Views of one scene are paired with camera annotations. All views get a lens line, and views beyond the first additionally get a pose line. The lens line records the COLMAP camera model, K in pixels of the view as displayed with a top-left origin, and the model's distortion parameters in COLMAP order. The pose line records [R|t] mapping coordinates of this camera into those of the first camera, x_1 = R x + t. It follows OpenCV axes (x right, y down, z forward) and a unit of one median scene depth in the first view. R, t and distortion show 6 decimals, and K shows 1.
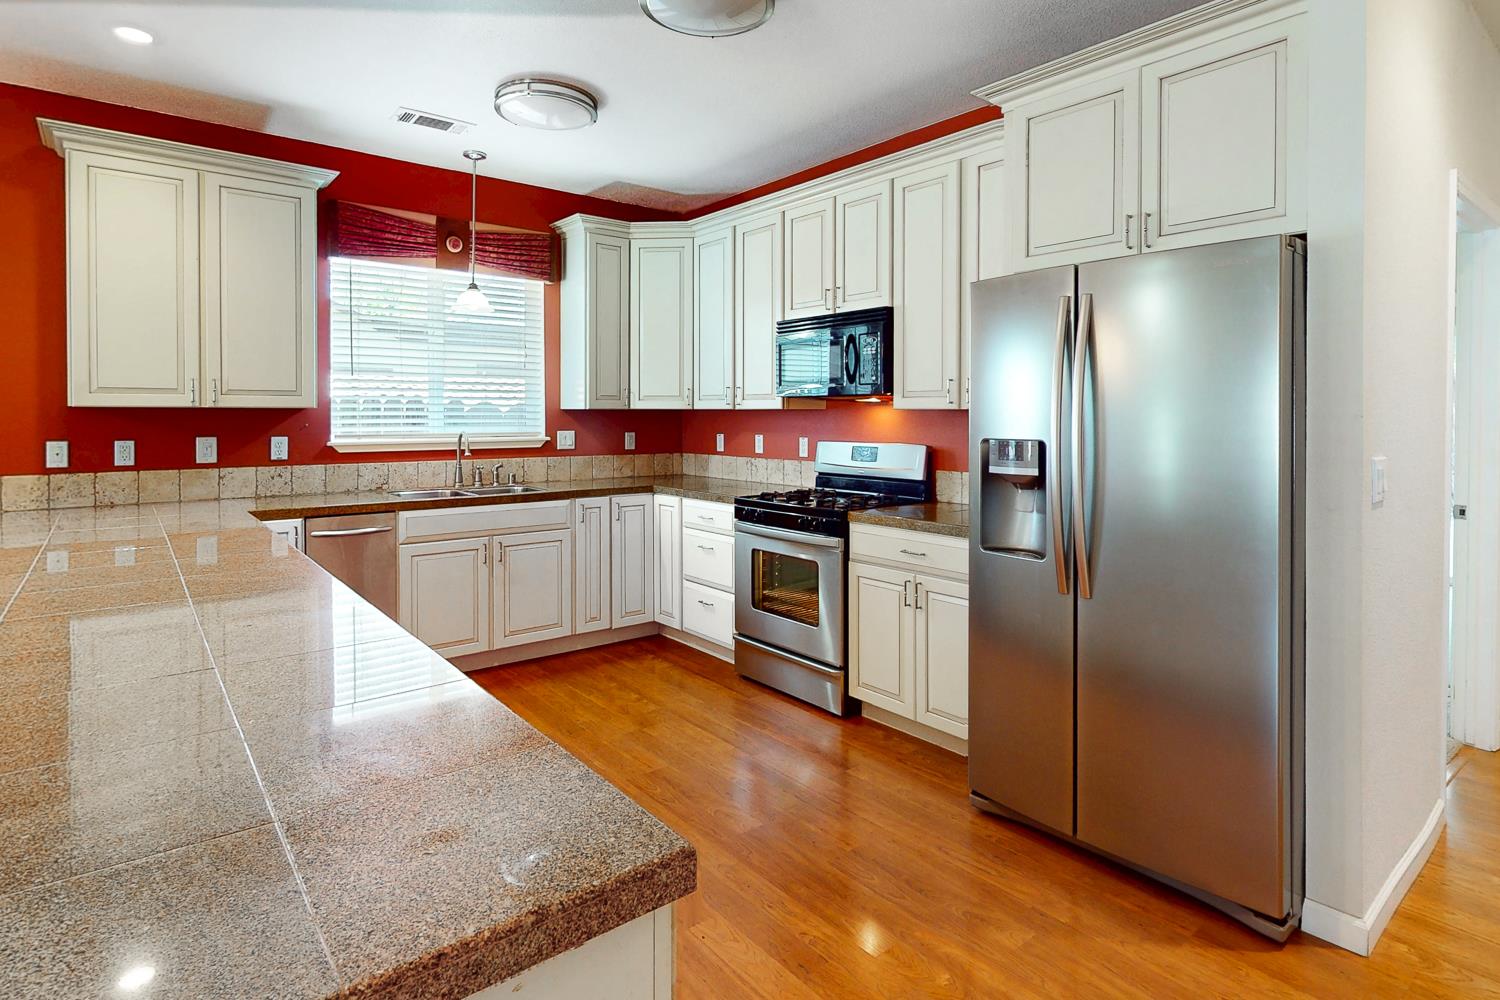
lens RADIAL K [[806.0, 0, 763.3], [0, 806.0, 421.1], [0, 0, 1]] dist [-0.016288, 0.013001]
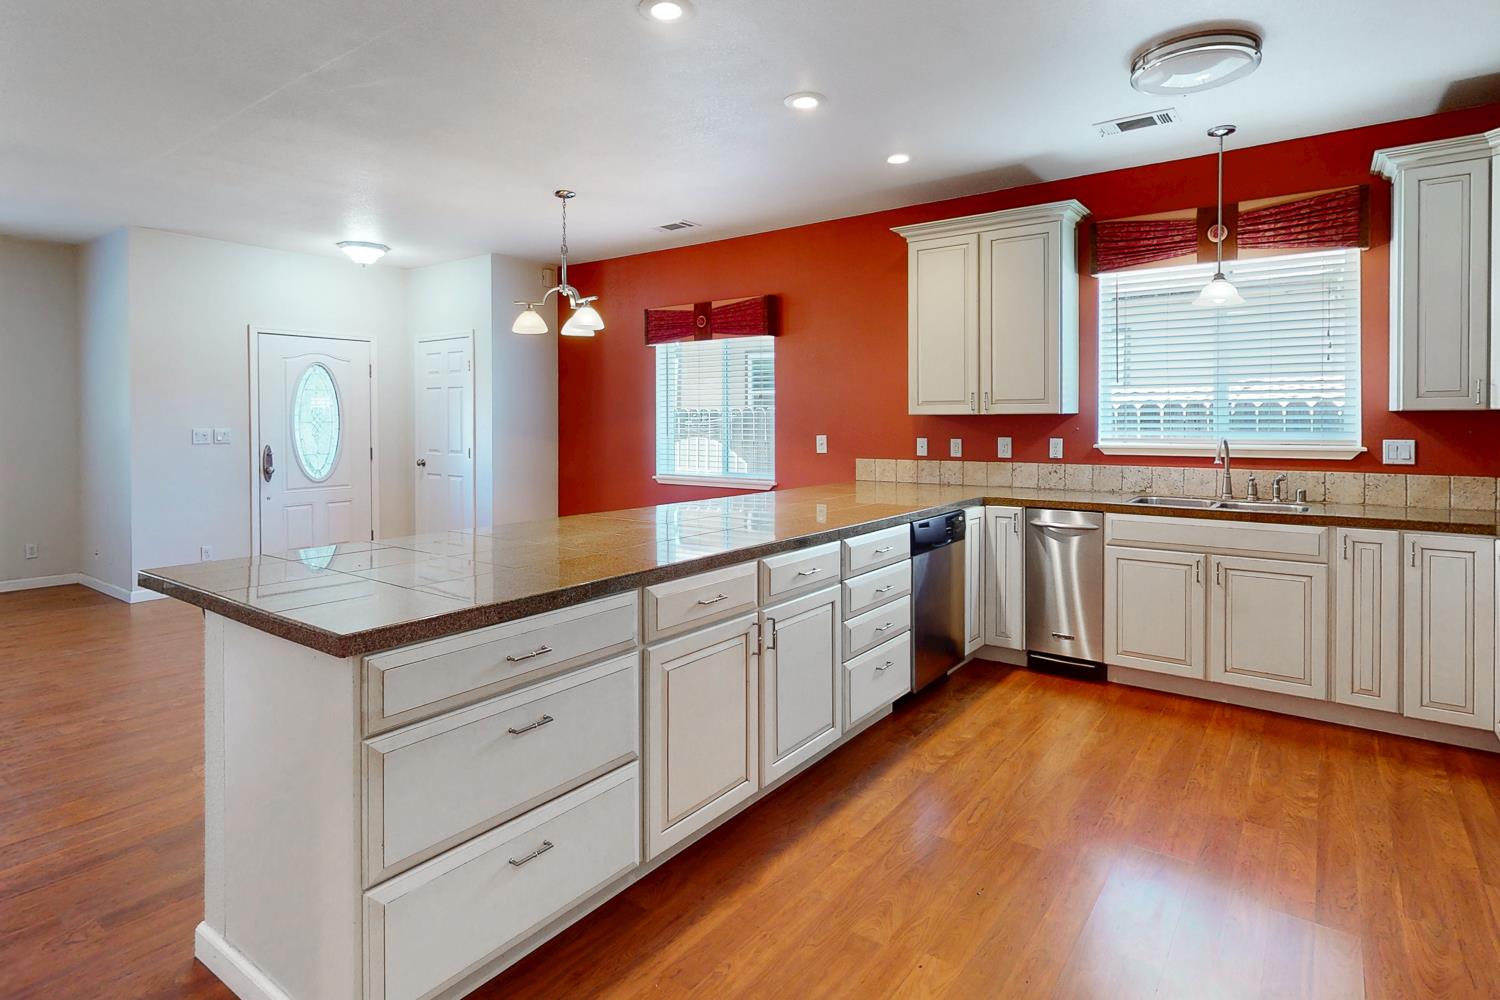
lens RADIAL K [[780.8, 0, 755.7], [0, 780.8, 429.1], [0, 0, 1]] dist [-0.000353, -0.000461]
pose [[0.243851, 0.009304, -0.969768, 0.363281], [-0.004201, 0.999955, 0.008538, -0.001941], [0.969804, 0.001992, 0.243879, 0.279944]]
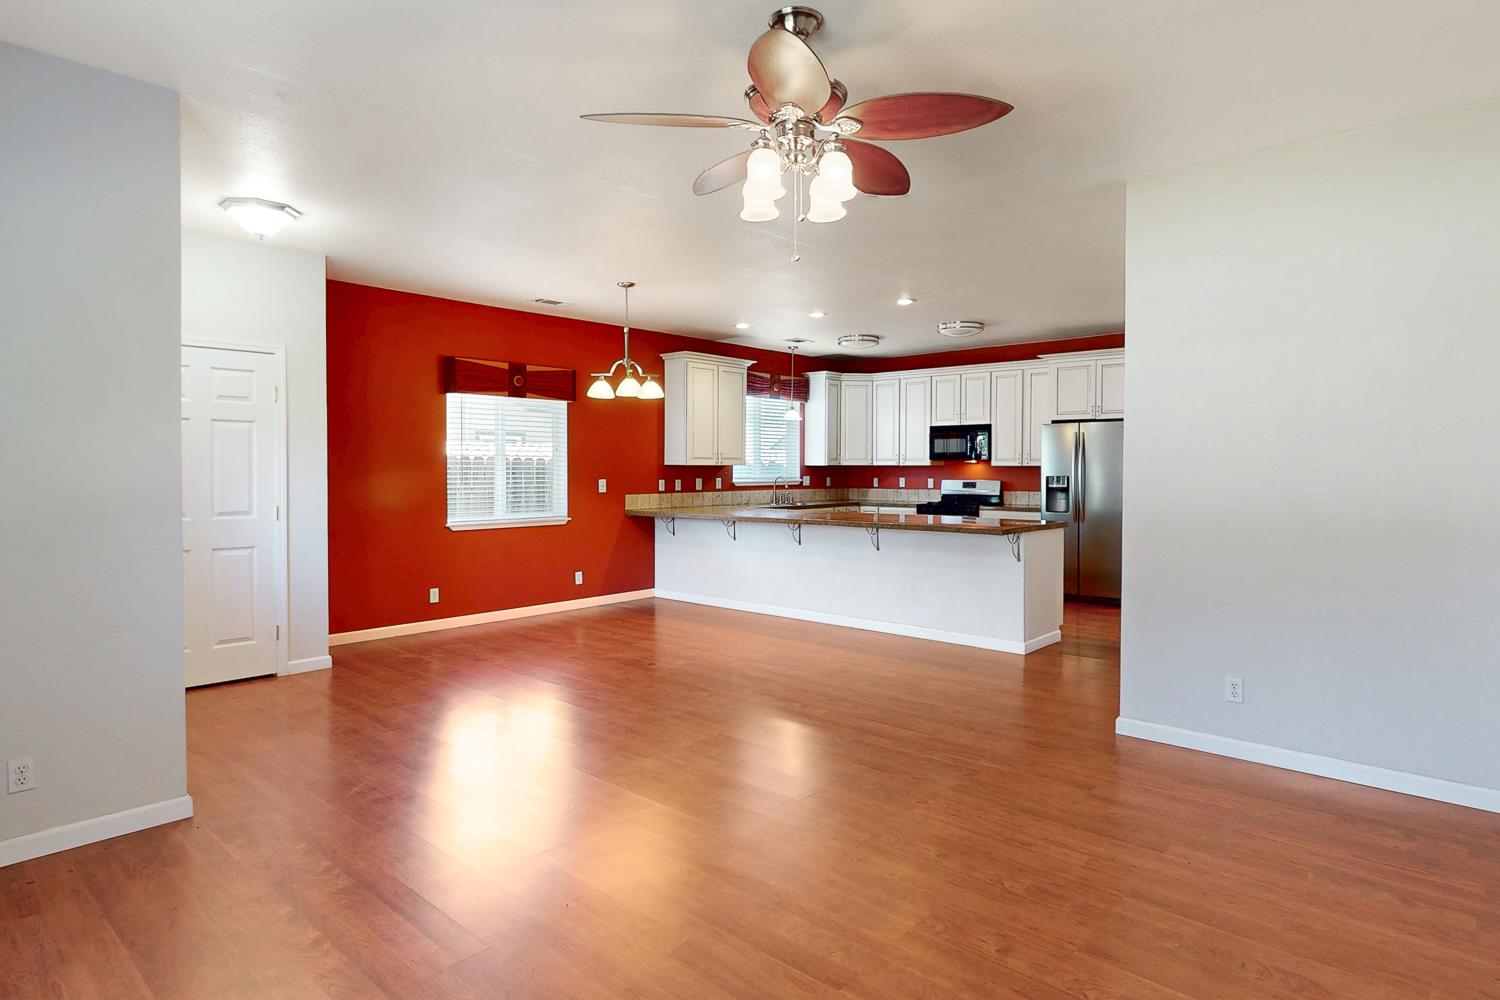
lens RADIAL K [[849.6, 0, 752.7], [0, 849.6, 519.9], [0, 0, 1]] dist [-0.051017, 0.003398]
pose [[0.988890, -0.010548, 0.148278, -0.798191], [0.002553, 0.998537, 0.054005, 0.007193], [-0.148630, -0.053026, 0.987470, -1.230346]]
